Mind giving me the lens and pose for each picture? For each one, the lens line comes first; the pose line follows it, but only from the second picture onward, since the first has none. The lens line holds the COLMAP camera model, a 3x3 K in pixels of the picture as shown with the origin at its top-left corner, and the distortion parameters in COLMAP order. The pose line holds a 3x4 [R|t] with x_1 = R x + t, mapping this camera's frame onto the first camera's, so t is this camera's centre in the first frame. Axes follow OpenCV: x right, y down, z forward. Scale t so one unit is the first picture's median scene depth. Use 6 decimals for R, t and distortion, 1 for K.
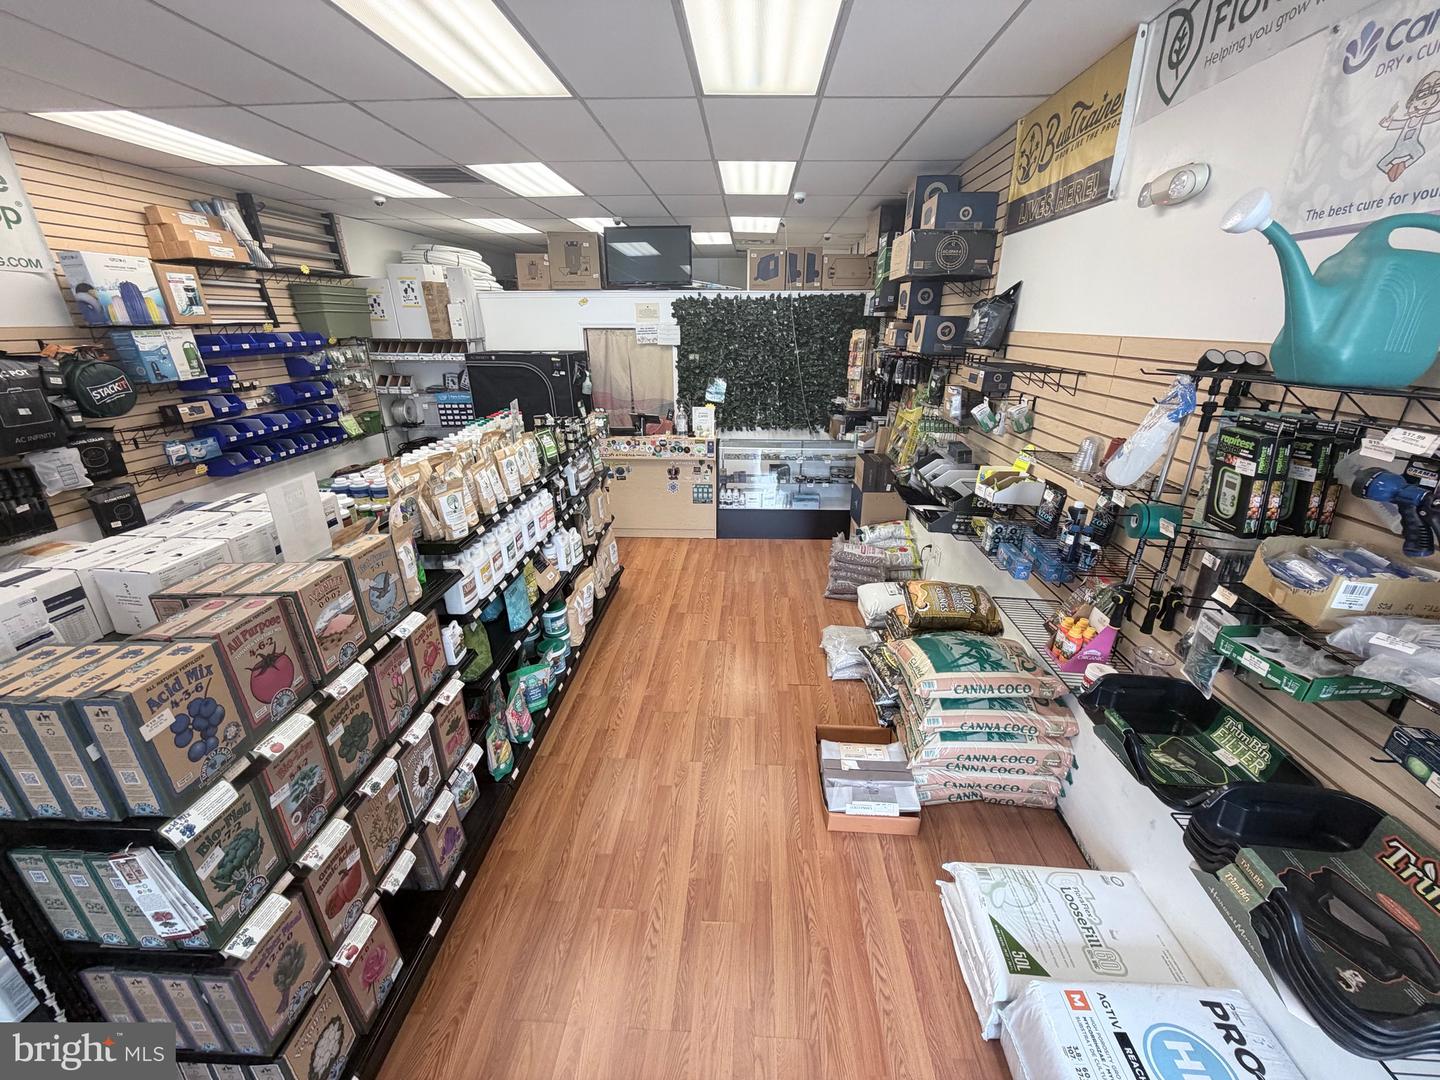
lens RADIAL K [[575.3, 0, 727.7], [0, 575.3, 541.5], [0, 0, 1]] dist [0.001110, -0.000799]
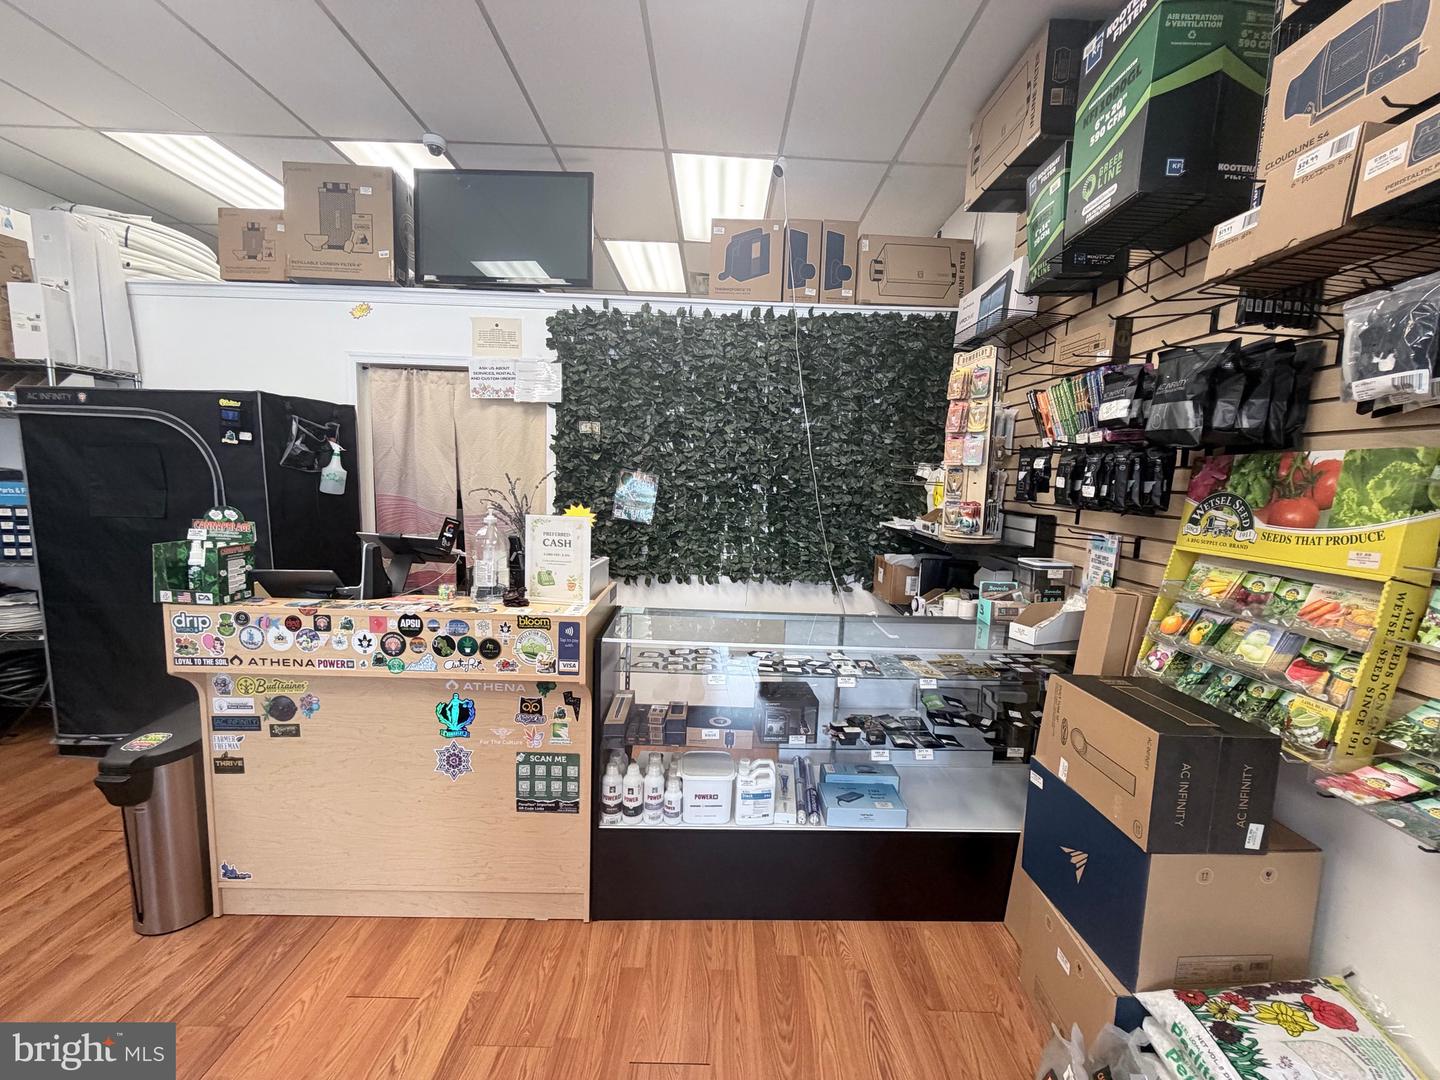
lens RADIAL K [[575.3, 0, 726.3], [0, 575.3, 540.1], [0, 0, 1]] dist [0.001110, -0.000799]
pose [[0.997945, 0.025832, 0.058640, 0.040587], [-0.010340, 0.968067, -0.250479, -0.167246], [-0.063238, 0.249358, 0.966344, 0.818969]]
